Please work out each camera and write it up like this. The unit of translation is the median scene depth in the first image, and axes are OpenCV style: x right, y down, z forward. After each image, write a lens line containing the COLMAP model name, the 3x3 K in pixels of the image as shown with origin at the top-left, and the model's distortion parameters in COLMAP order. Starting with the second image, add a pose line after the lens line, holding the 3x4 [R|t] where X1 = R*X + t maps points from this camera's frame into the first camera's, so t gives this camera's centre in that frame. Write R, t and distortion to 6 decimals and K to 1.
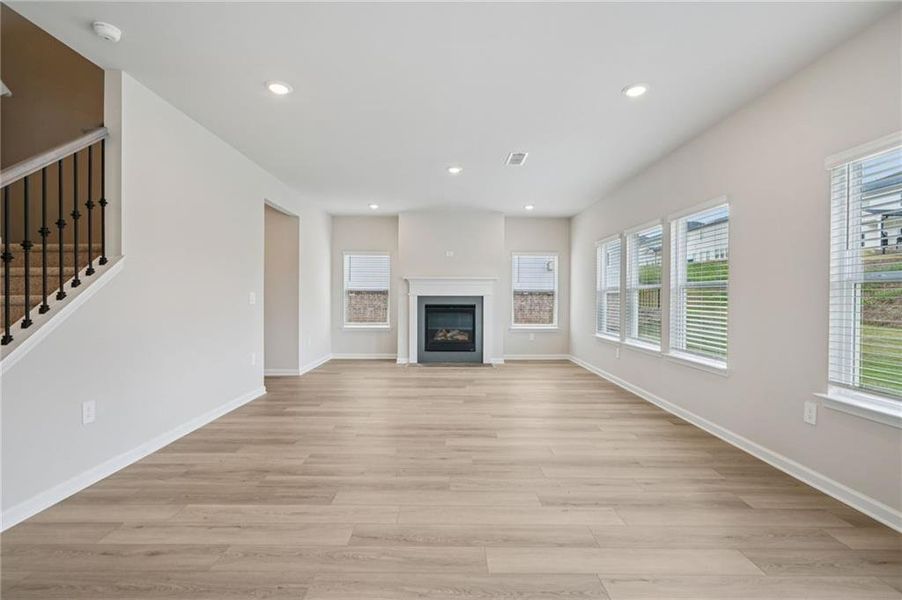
lens RADIAL K [[402.6, 0, 451.0], [0, 402.6, 300.0], [0, 0, 1]] dist [0.000759, -0.000136]
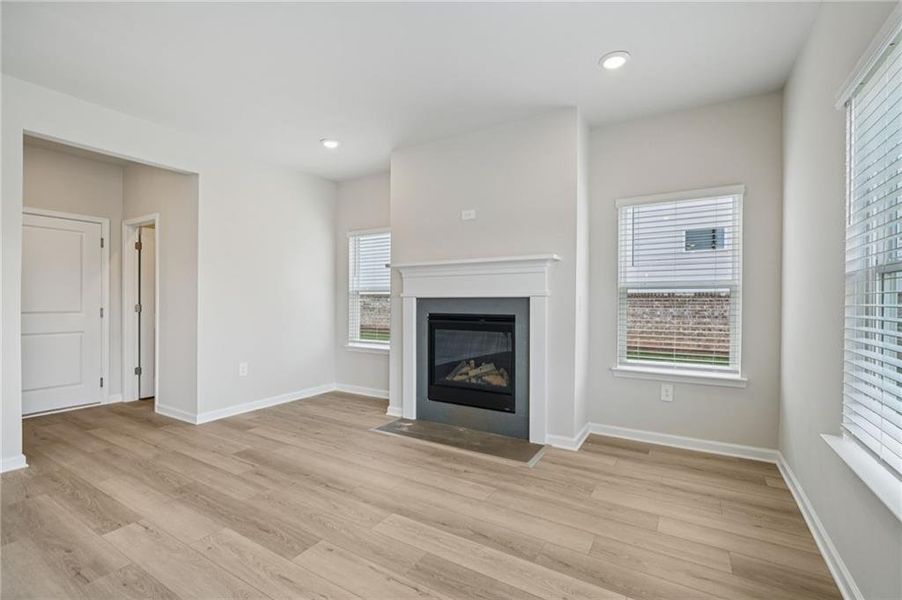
lens RADIAL K [[402.6, 0, 451.0], [0, 402.6, 300.0], [0, 0, 1]] dist [0.000759, -0.000136]
pose [[0.851703, -0.001013, -0.524024, 0.245169], [-0.001008, 0.999993, -0.003573, -0.004981], [0.524024, 0.003571, 0.851696, 0.553344]]
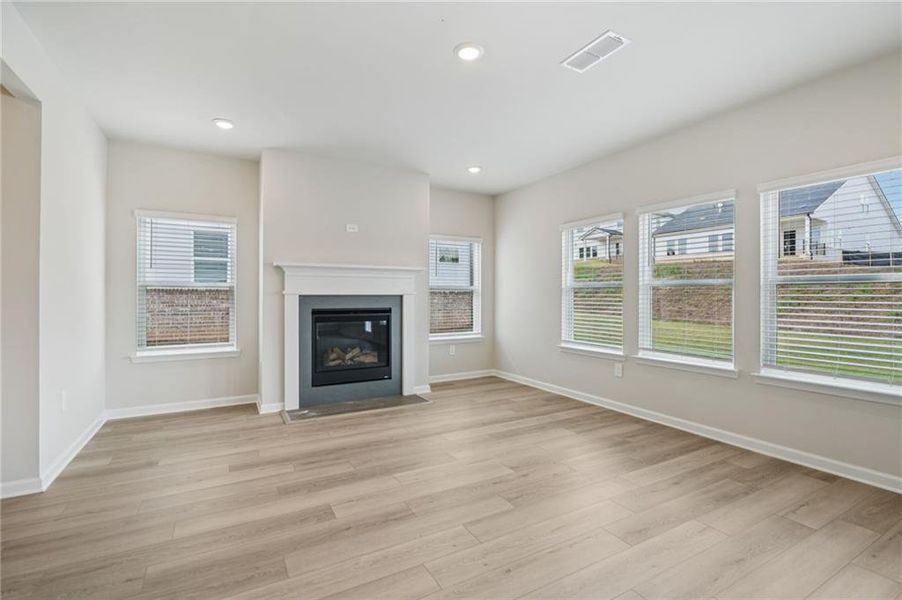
lens RADIAL K [[411.3, 0, 452.3], [0, 411.3, 296.6], [0, 0, 1]] dist [0.004706, 0.000226]
pose [[0.874432, -0.002574, 0.485141, -0.179285], [0.005593, 0.999973, -0.004775, -0.003563], [-0.485115, 0.006889, 0.874423, 0.358659]]
